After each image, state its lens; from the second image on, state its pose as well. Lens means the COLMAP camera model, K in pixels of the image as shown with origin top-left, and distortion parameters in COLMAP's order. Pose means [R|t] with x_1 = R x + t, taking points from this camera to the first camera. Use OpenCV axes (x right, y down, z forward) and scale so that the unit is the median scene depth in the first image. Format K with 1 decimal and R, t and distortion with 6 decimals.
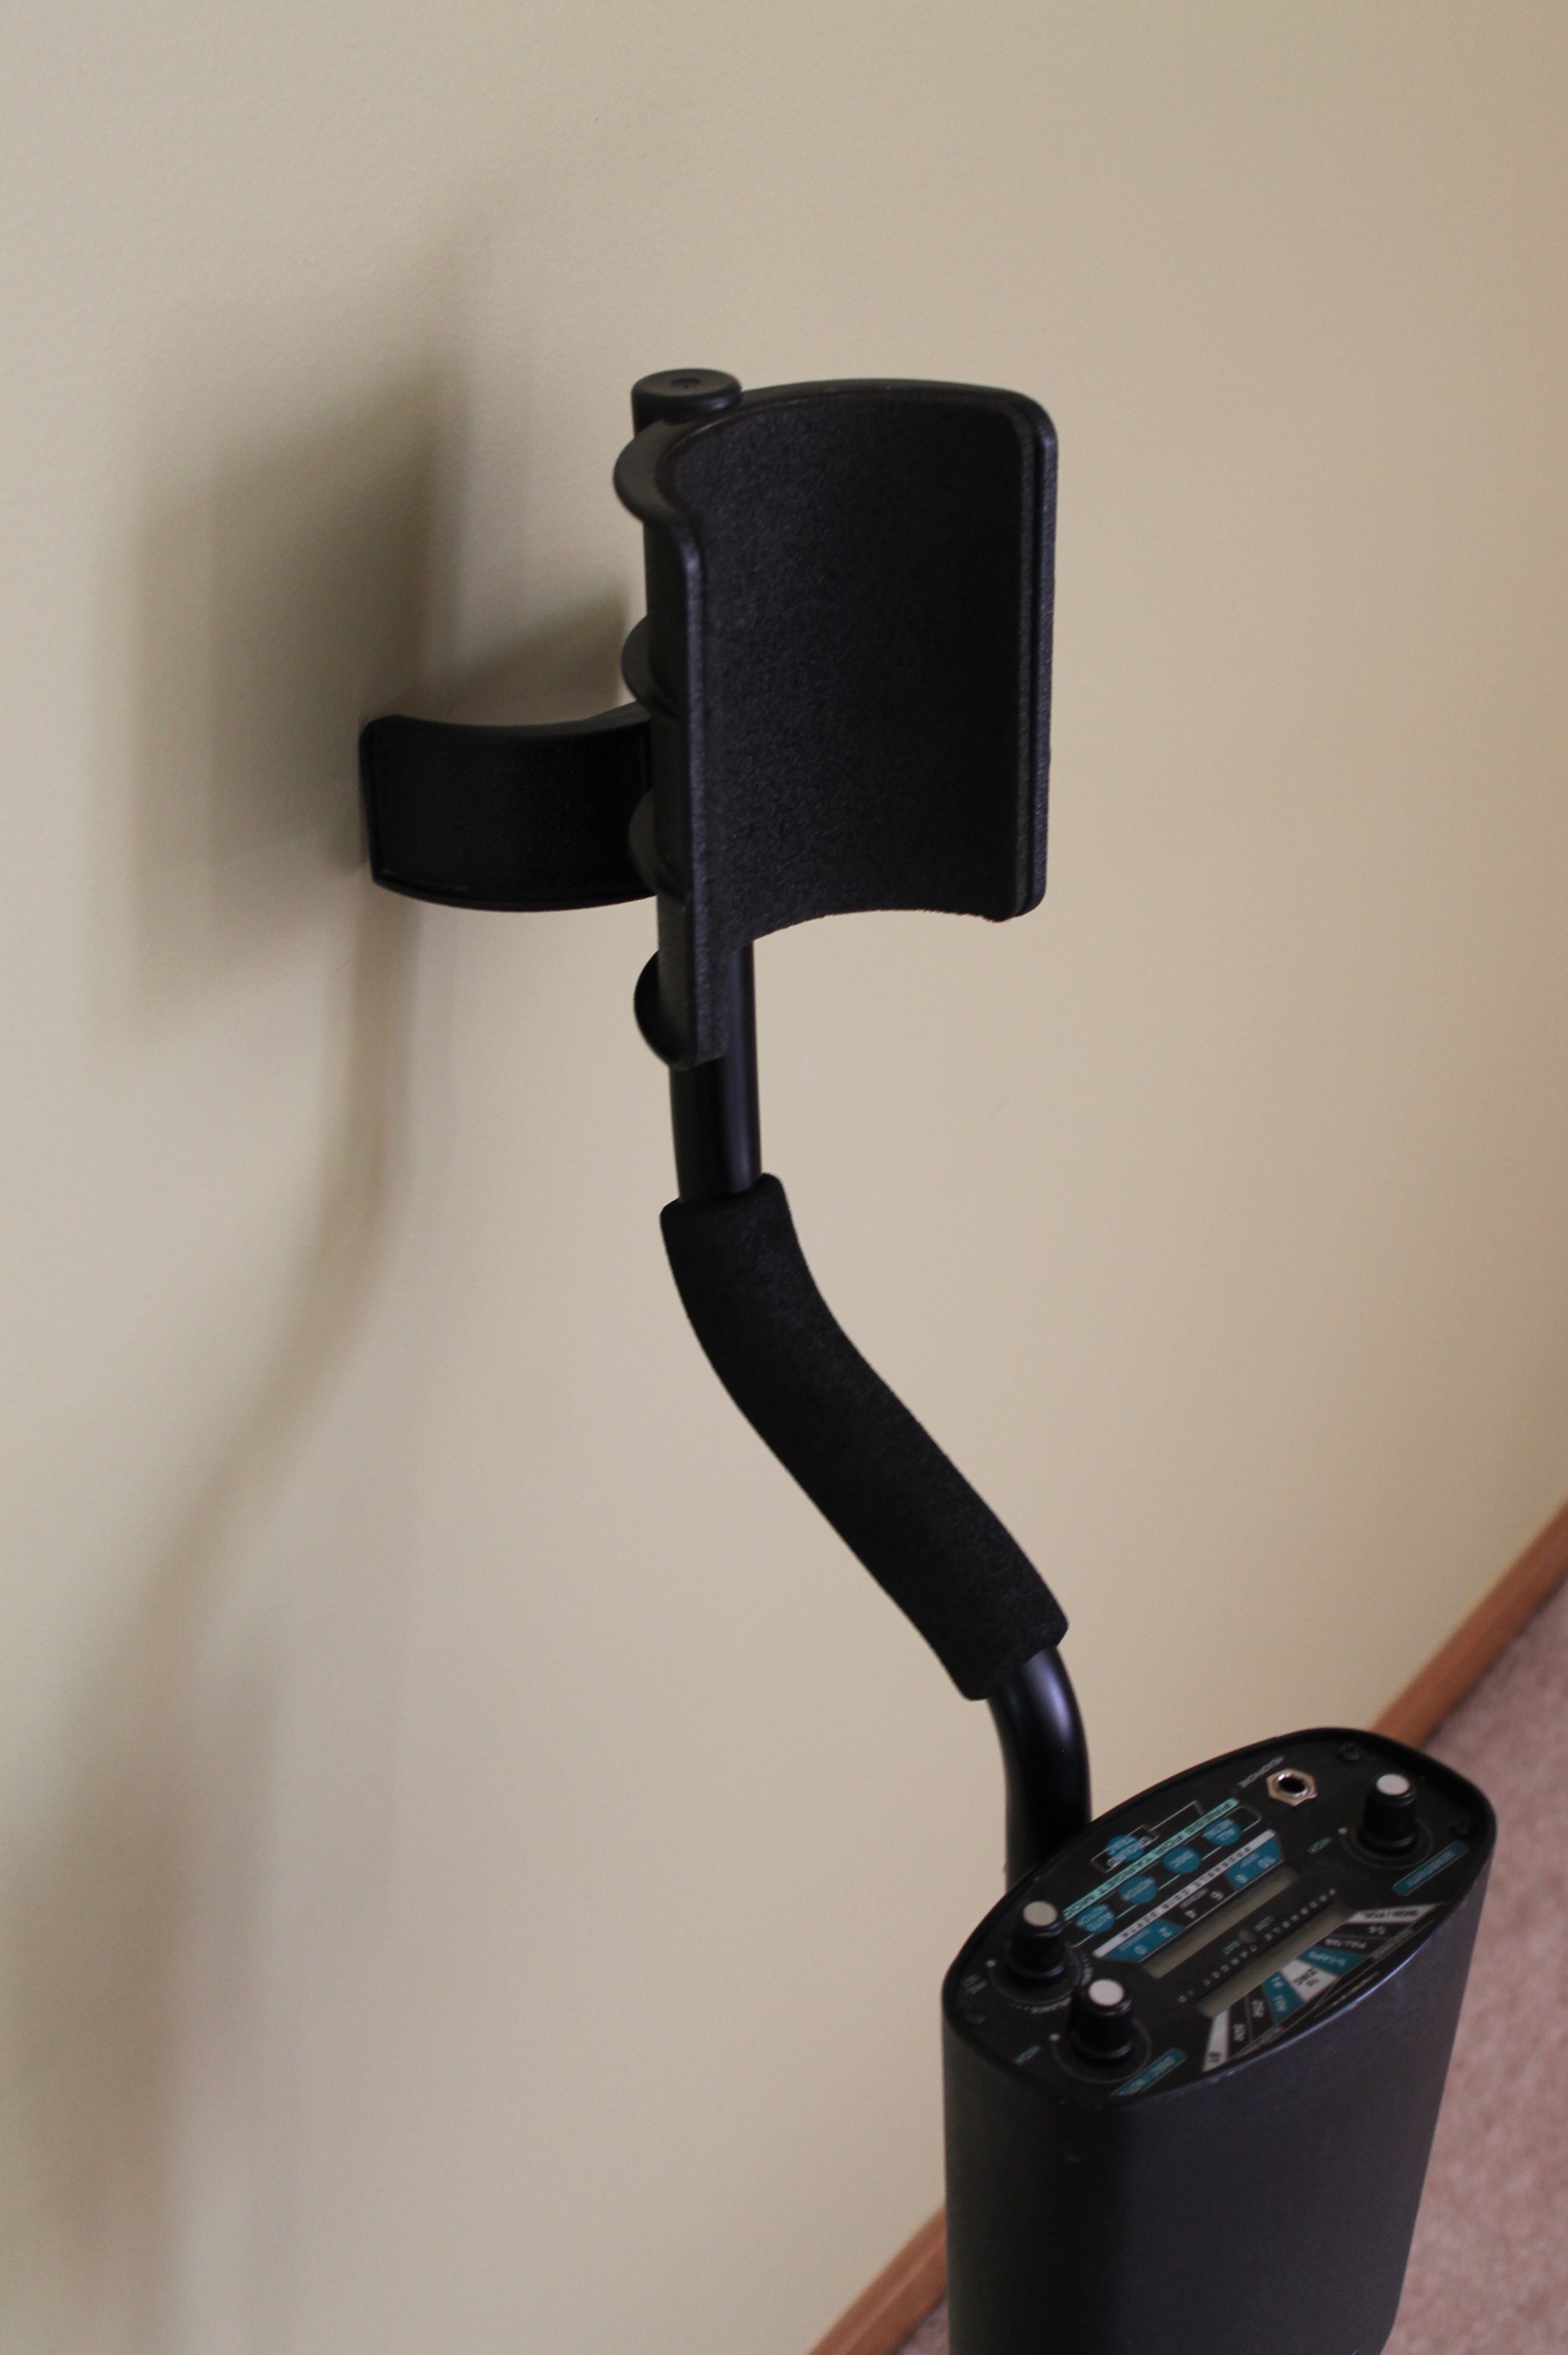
lens RADIAL K [[3322.1, 0, 783.8], [0, 3322.1, 1188.8], [0, 0, 1]] dist [-0.035187, 0.000000]
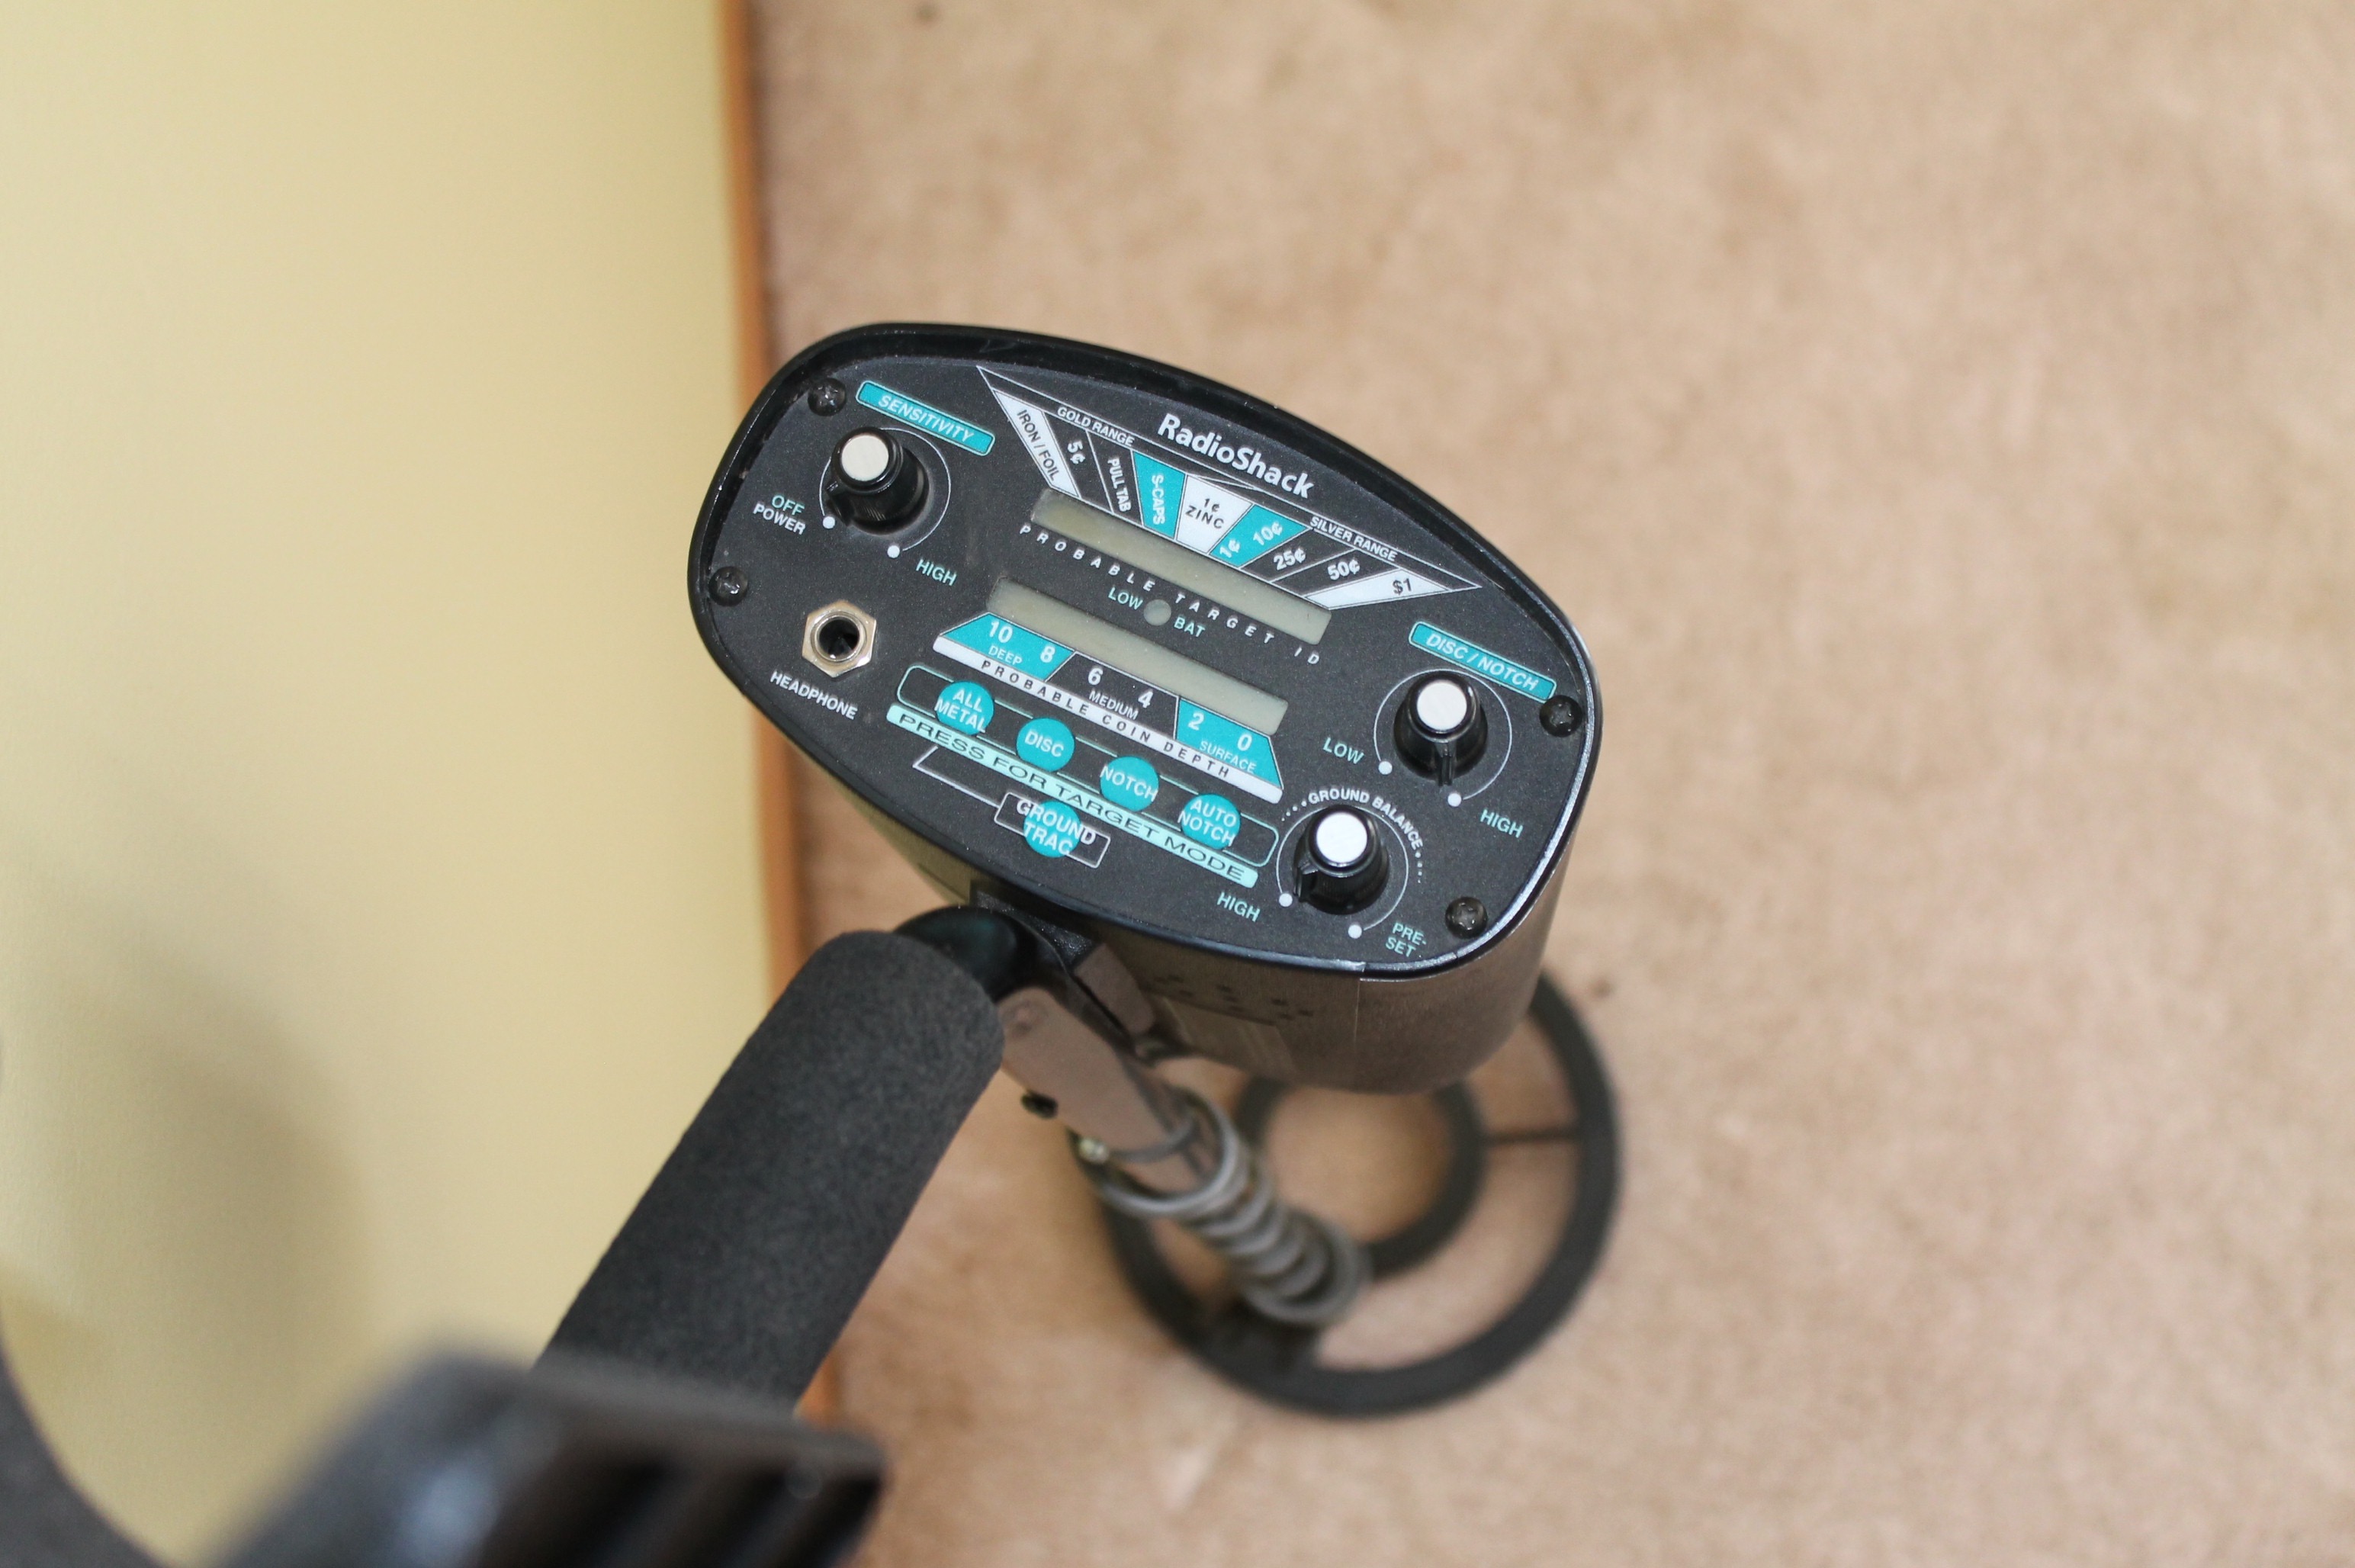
lens RADIAL K [[3322.1, 0, 1183.7], [0, 3322.1, 778.7], [0, 0, 1]] dist [-0.035187, 0.000000]
pose [[-0.378487, -0.892803, 0.244234, -0.060346], [0.573016, -0.018784, 0.819329, -0.331629], [-0.726912, 0.450056, 0.518700, 0.642531]]
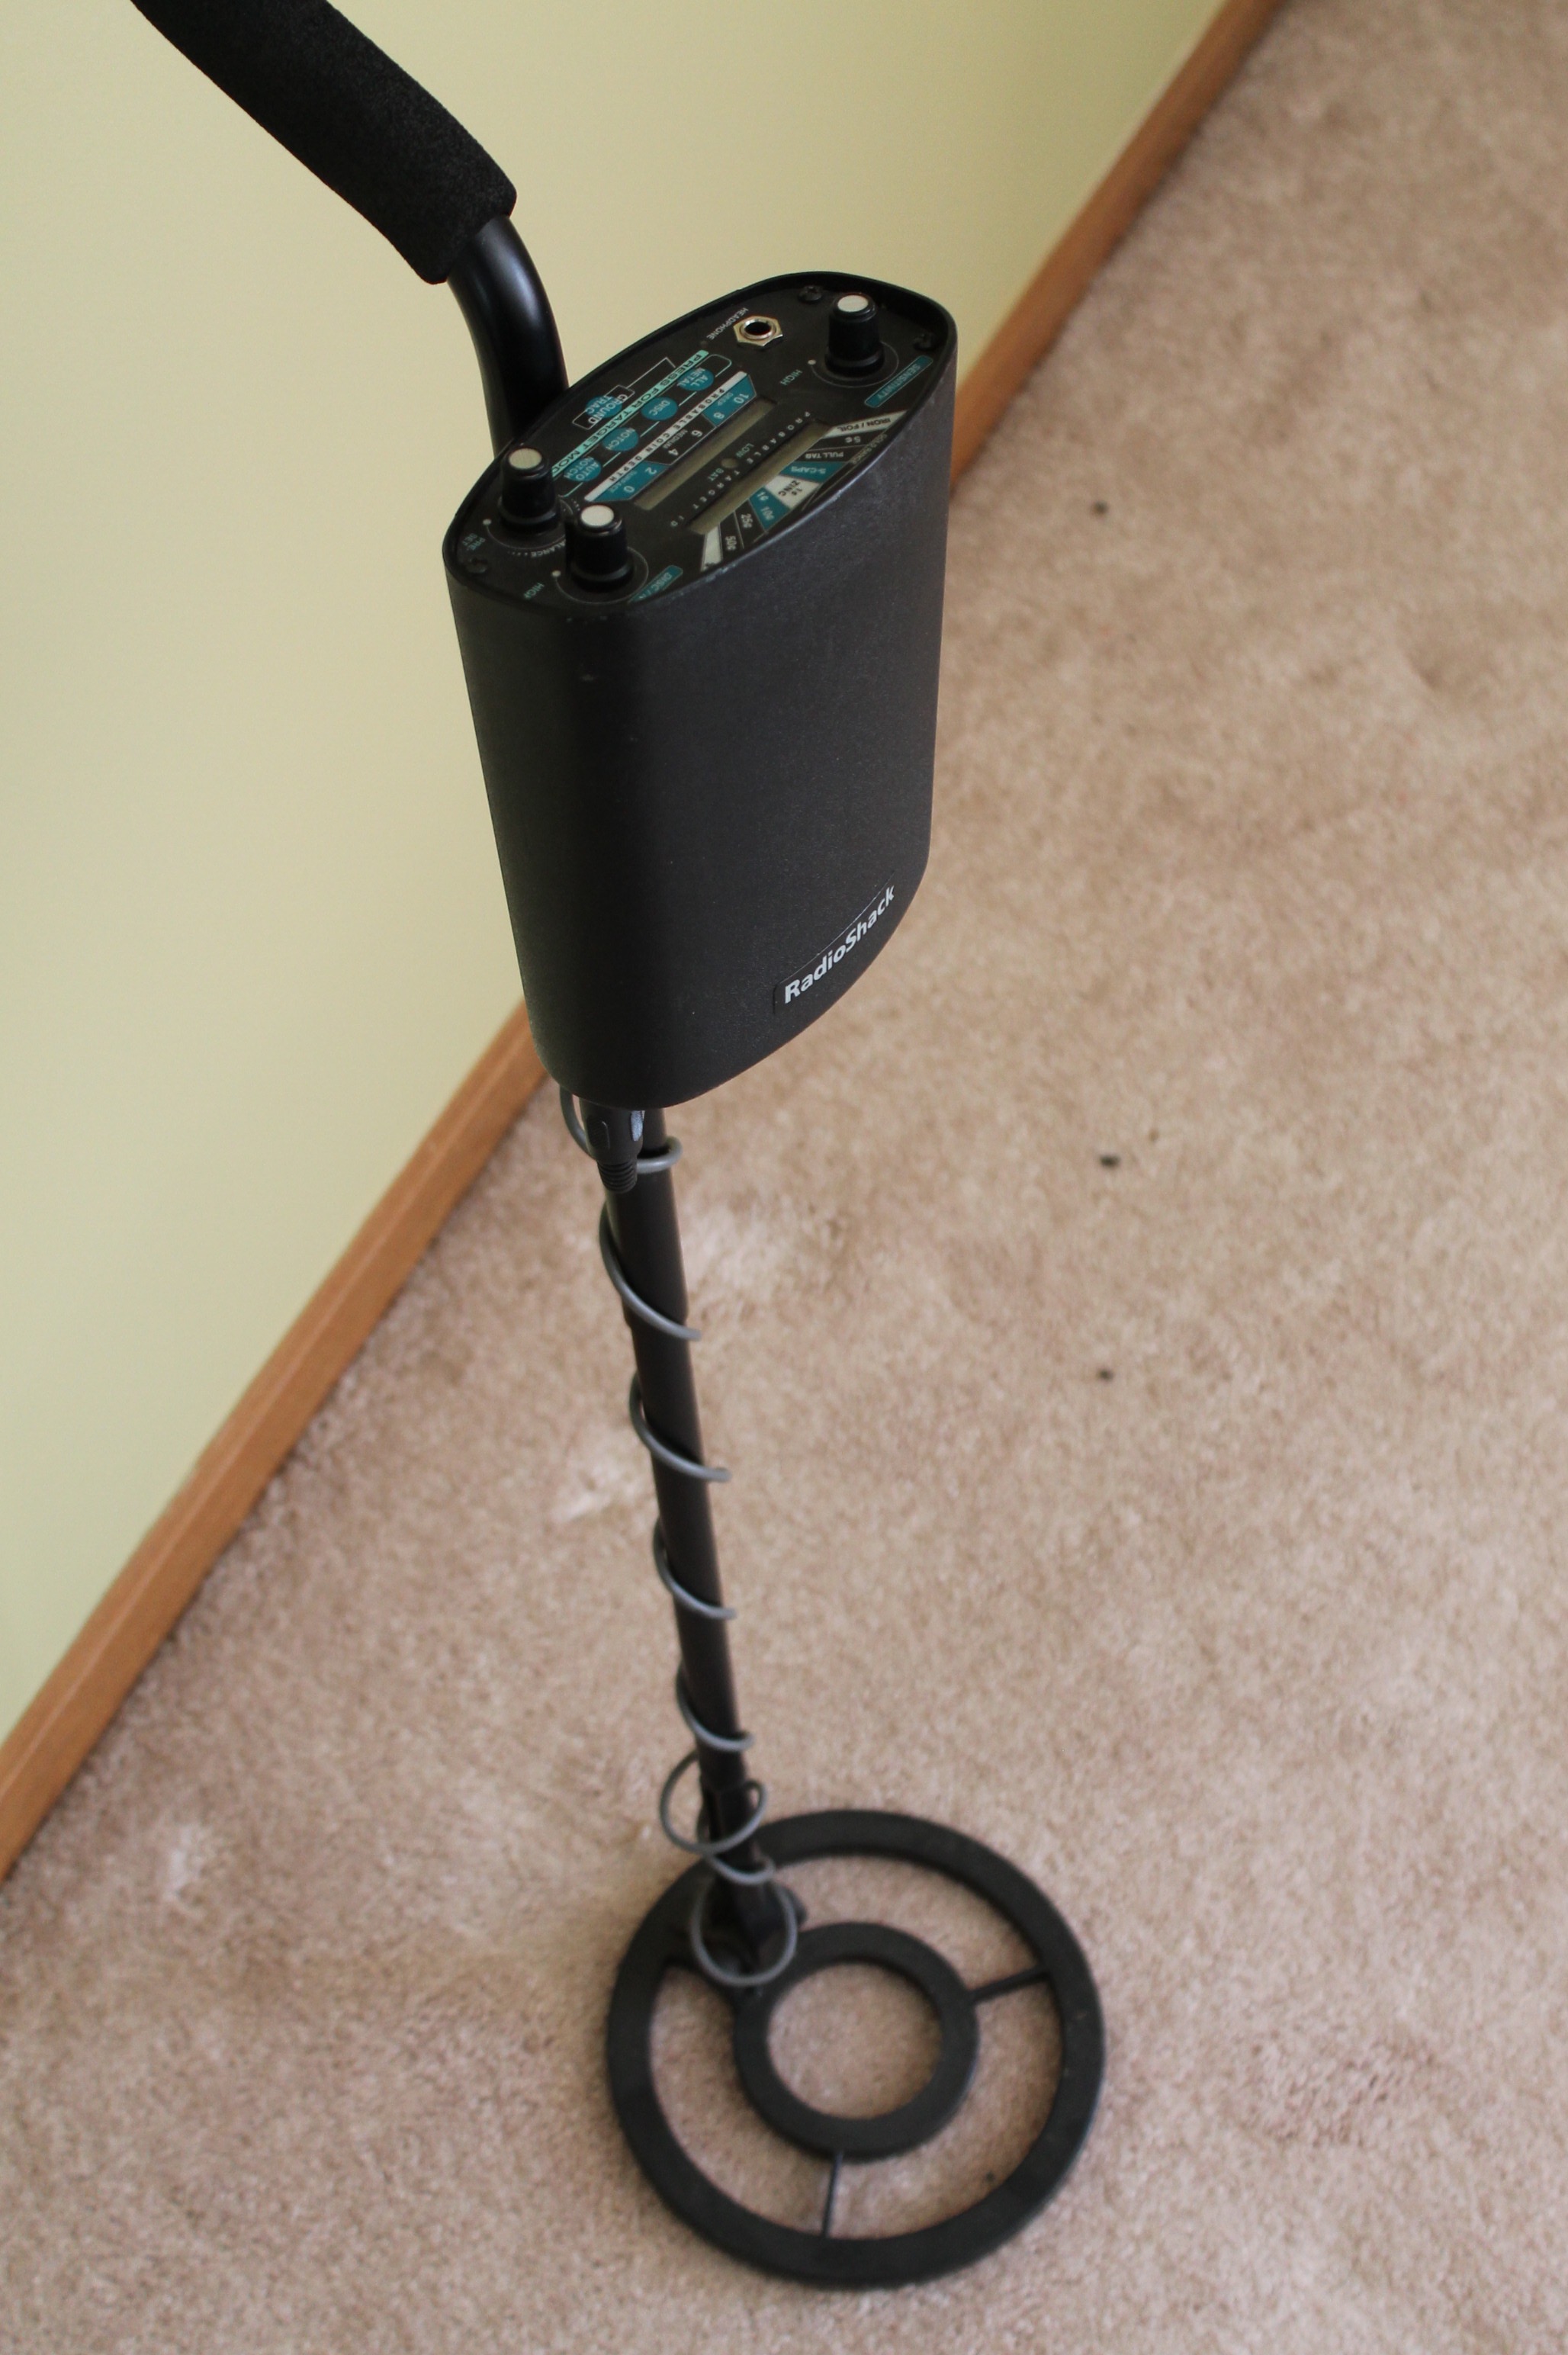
lens RADIAL K [[3322.1, 0, 712.4], [0, 3322.1, 1123.8], [0, 0, 1]] dist [-0.035187, 0.000000]
pose [[0.982468, -0.164946, 0.086884, 0.010835], [0.134794, 0.950445, 0.280151, 0.128843], [-0.128788, -0.263528, 0.956016, -0.039009]]
